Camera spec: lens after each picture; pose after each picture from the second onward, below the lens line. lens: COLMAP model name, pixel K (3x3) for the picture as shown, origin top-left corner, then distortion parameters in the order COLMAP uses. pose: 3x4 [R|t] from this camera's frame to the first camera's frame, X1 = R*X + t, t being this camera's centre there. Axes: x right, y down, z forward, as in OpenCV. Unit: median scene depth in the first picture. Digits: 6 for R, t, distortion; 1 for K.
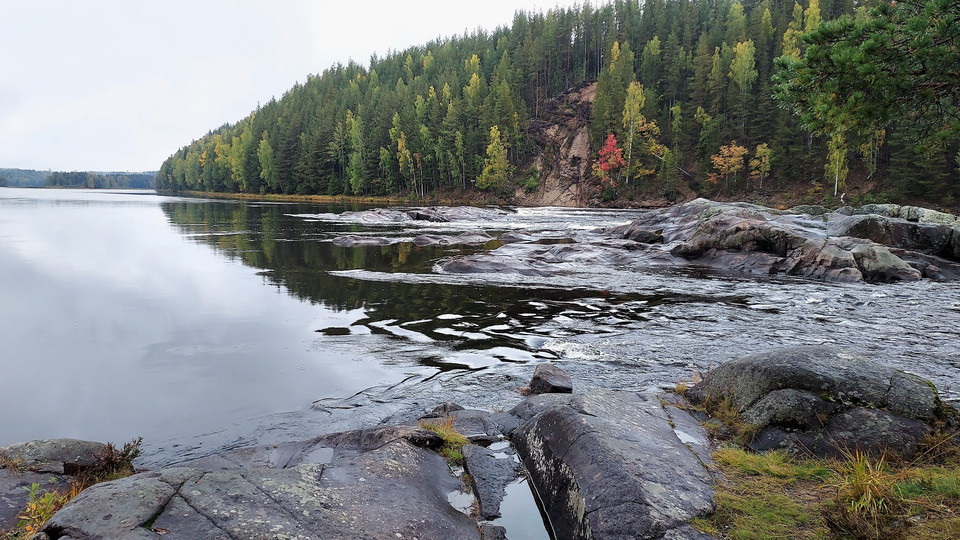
lens RADIAL K [[671.1, 0, 480.1], [0, 671.1, 284.1], [0, 0, 1]] dist [0.070383, -0.086956]
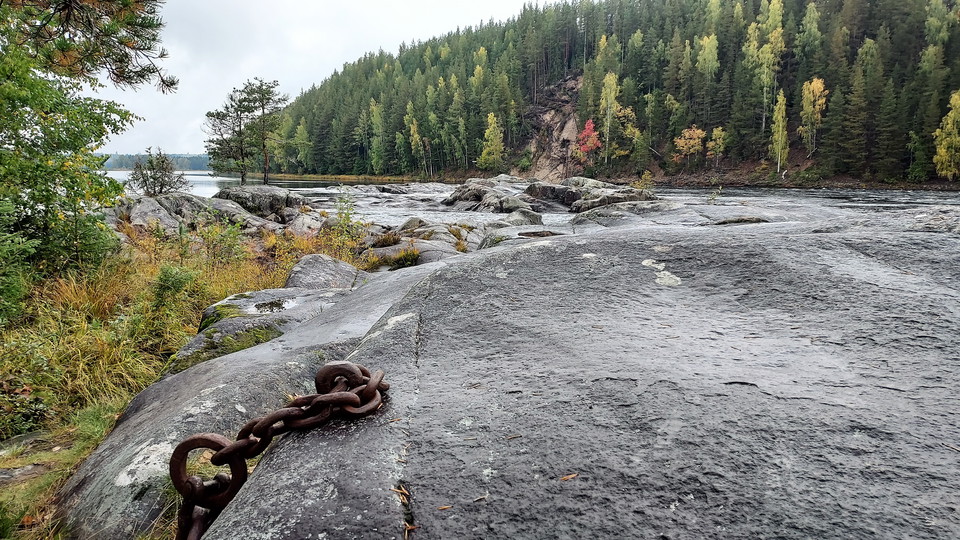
lens RADIAL K [[671.1, 0, 480.1], [0, 671.1, 284.1], [0, 0, 1]] dist [0.070383, -0.086956]
pose [[0.997432, 0.006261, -0.071345, 0.162455], [-0.004165, 0.999556, 0.029498, 0.039072], [0.071498, -0.029125, 0.997015, -0.273672]]
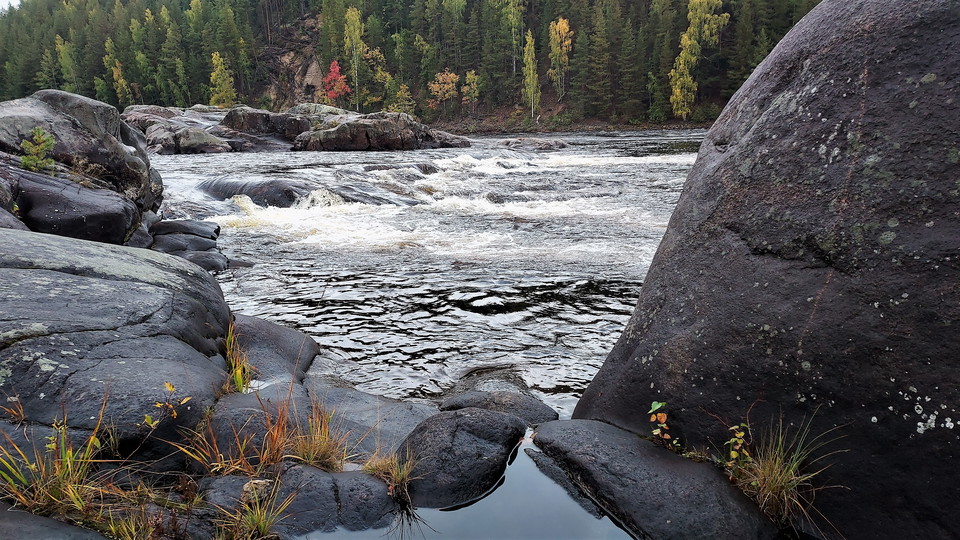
lens RADIAL K [[671.1, 0, 480.1], [0, 671.1, 284.1], [0, 0, 1]] dist [0.070383, -0.086956]
pose [[0.960845, -0.091605, 0.261507, 0.189527], [0.067058, 0.992592, 0.101313, 0.037024], [-0.268850, -0.079809, 0.959870, -0.103536]]
